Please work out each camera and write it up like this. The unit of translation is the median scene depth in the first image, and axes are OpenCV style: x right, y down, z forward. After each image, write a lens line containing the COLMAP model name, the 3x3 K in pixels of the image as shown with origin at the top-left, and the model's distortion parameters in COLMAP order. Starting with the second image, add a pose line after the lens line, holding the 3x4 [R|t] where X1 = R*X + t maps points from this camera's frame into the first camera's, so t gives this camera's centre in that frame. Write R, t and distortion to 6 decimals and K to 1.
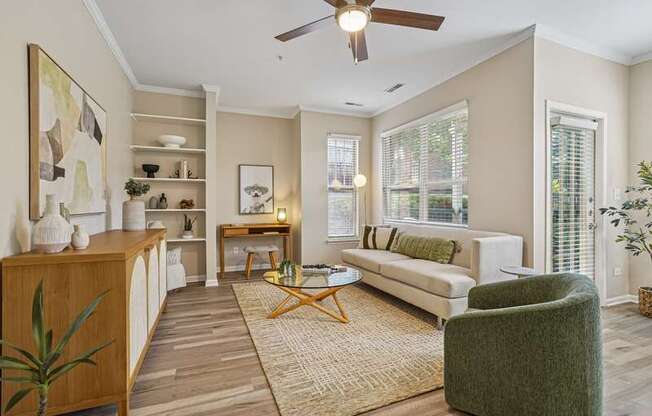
lens RADIAL K [[300.3, 0, 326.6], [0, 300.3, 207.9], [0, 0, 1]] dist [-0.015209, 0.001359]
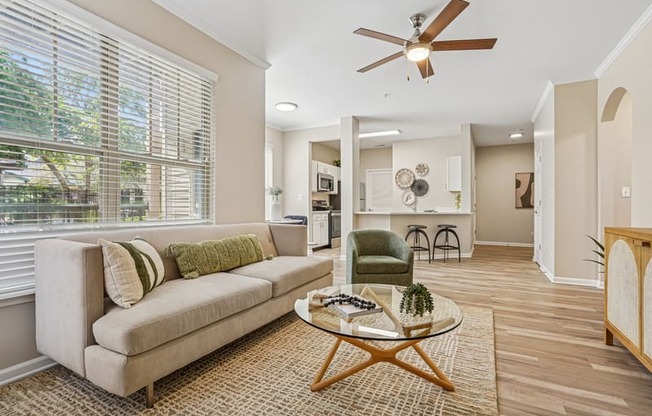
lens RADIAL K [[300.3, 0, 326.8], [0, 300.3, 209.6], [0, 0, 1]] dist [-0.015209, 0.001359]
pose [[-0.640339, 0.009927, 0.768029, -0.576719], [0.012102, 0.999923, -0.002835, 0.039137], [-0.767997, 0.007479, -0.640409, 1.868244]]
